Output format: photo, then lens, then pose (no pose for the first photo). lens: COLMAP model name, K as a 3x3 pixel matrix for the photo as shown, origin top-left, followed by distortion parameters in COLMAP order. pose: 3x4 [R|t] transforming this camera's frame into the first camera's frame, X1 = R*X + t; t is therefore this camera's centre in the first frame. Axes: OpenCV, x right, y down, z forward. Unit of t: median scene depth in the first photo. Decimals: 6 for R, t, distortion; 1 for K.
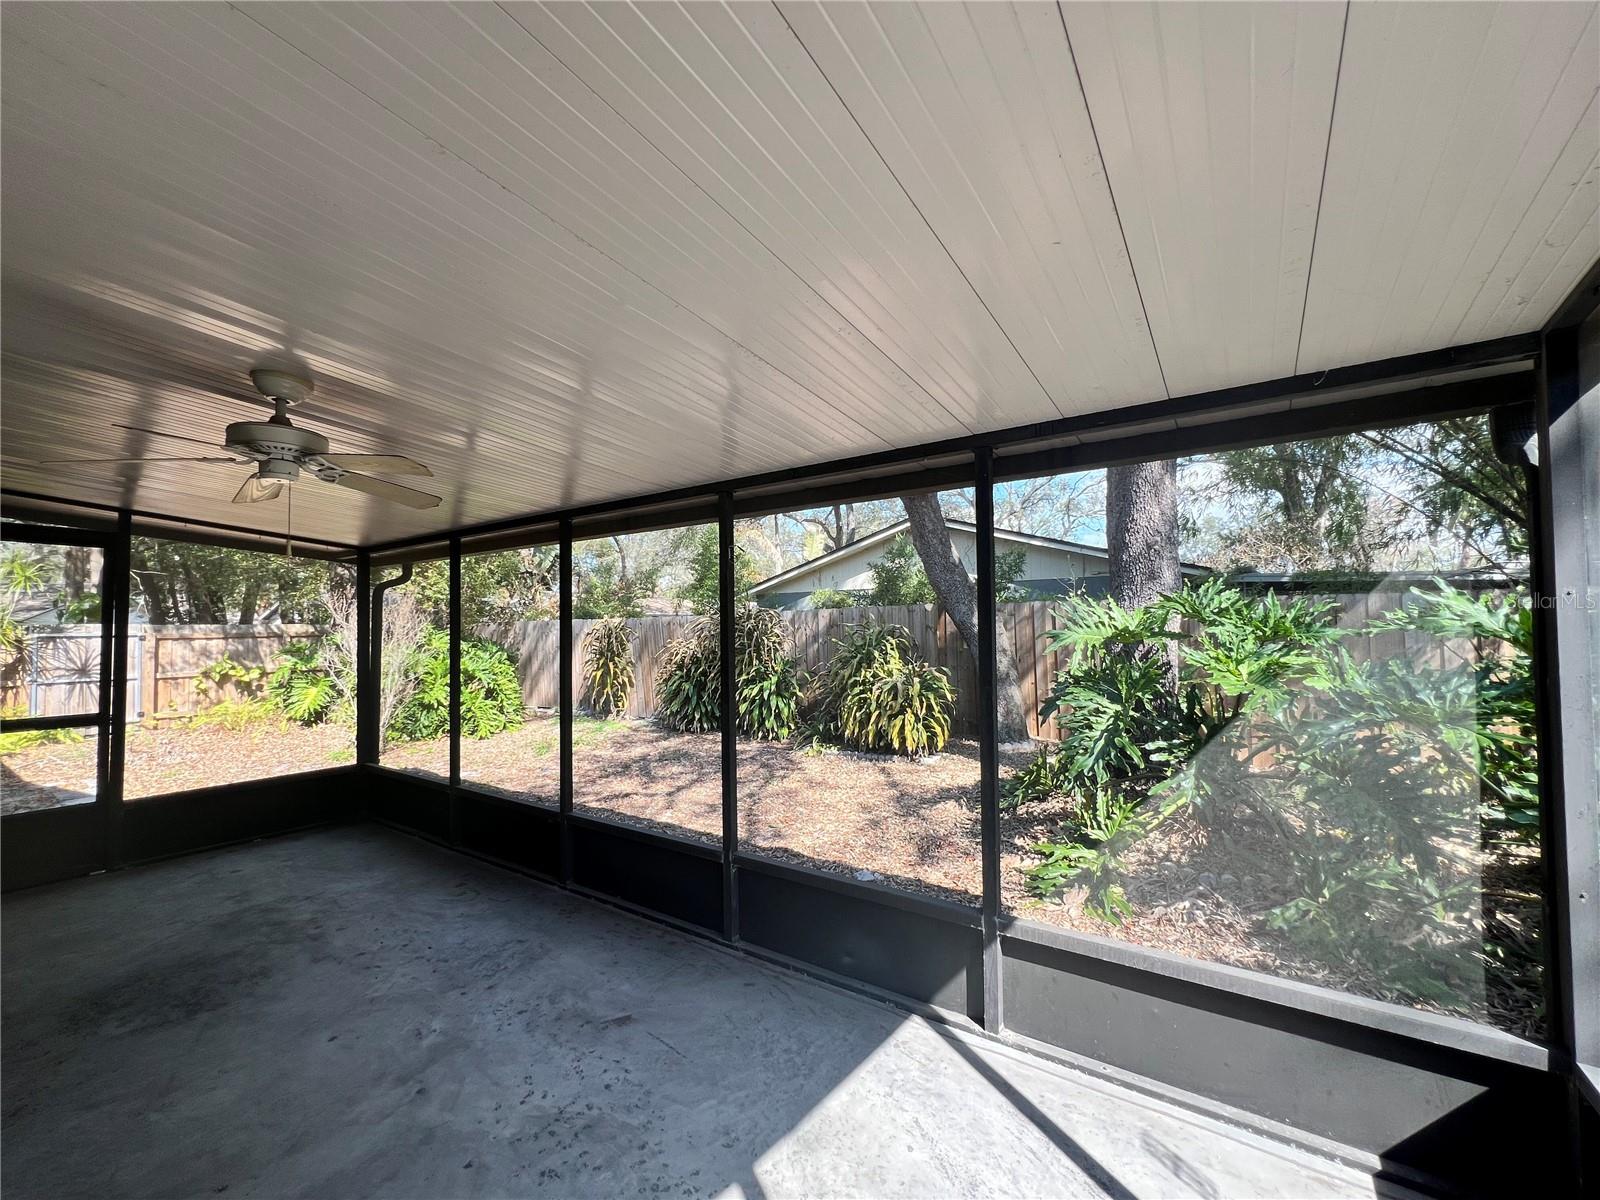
lens RADIAL K [[640.6, 0, 793.6], [0, 640.6, 602.6], [0, 0, 1]] dist [-0.001800, -0.000382]
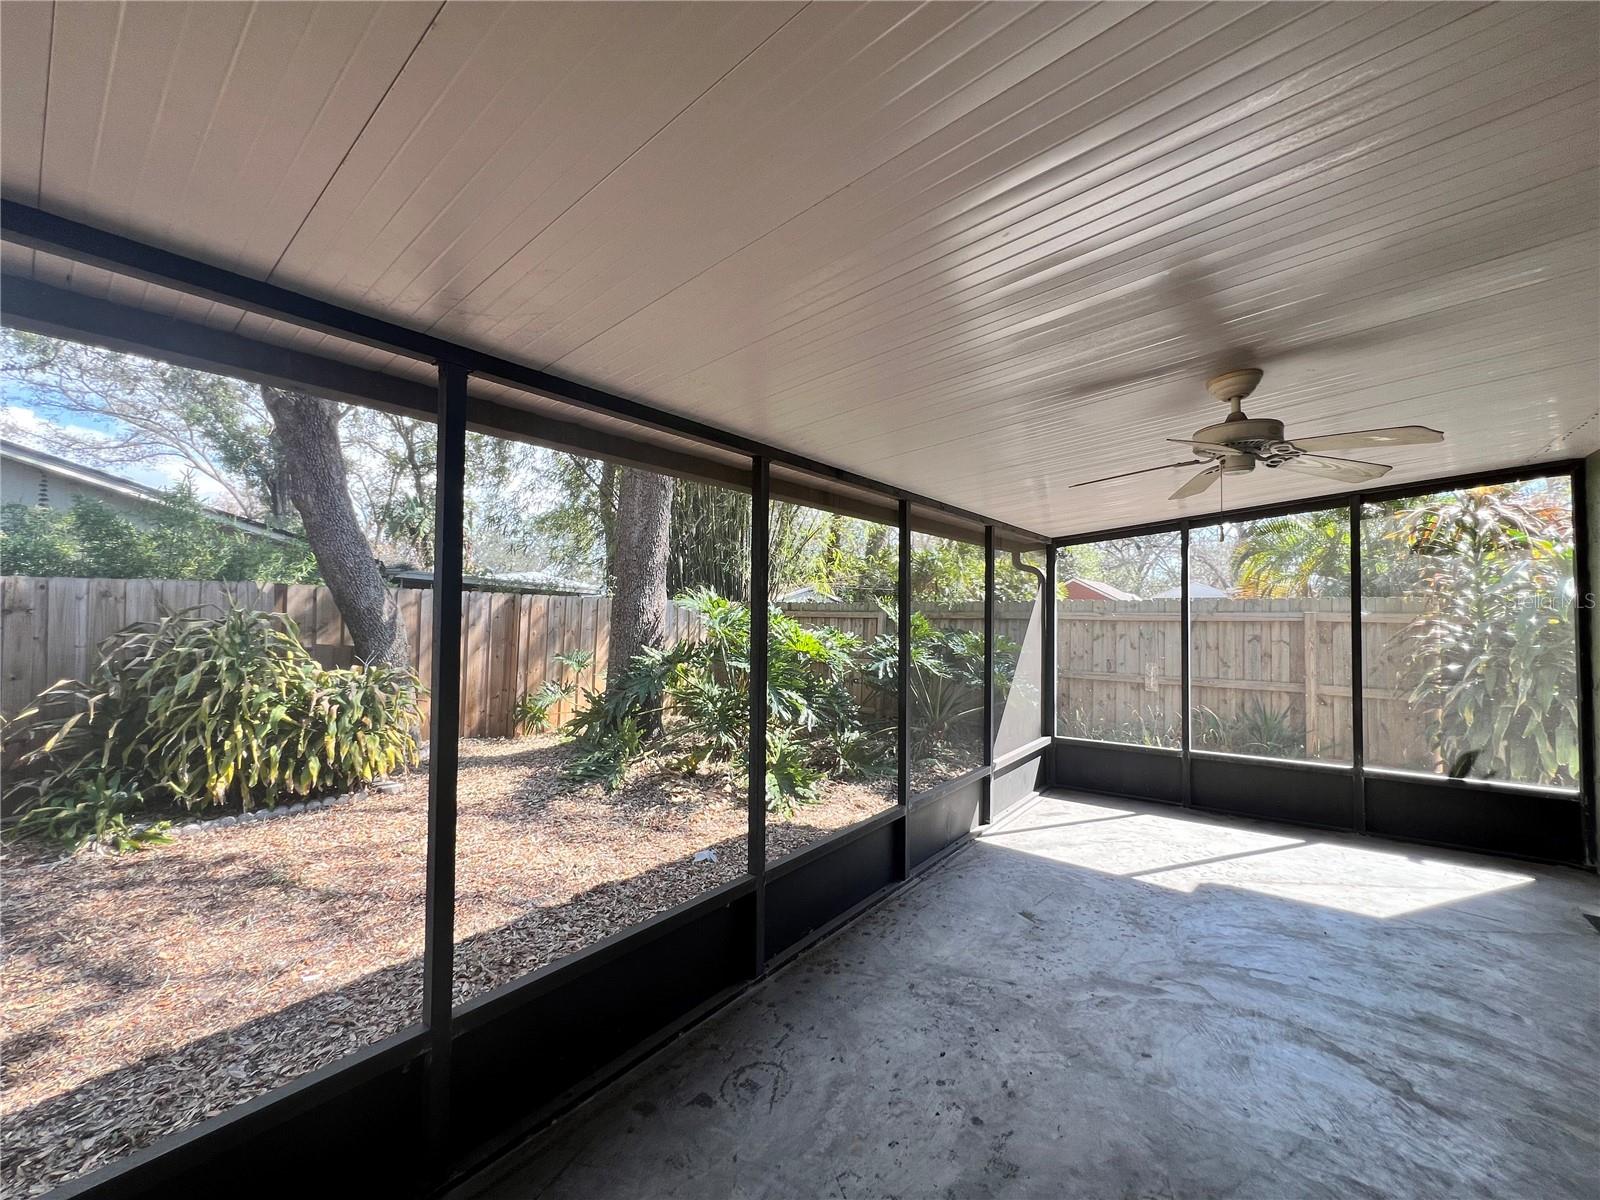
lens RADIAL K [[640.6, 0, 793.6], [0, 640.6, 602.6], [0, 0, 1]] dist [-0.001800, -0.000382]
pose [[0.069155, 0.034669, 0.997003, -1.271838], [-0.046763, 0.998410, -0.031475, 0.055751], [-0.996509, -0.044446, 0.070666, 1.096348]]
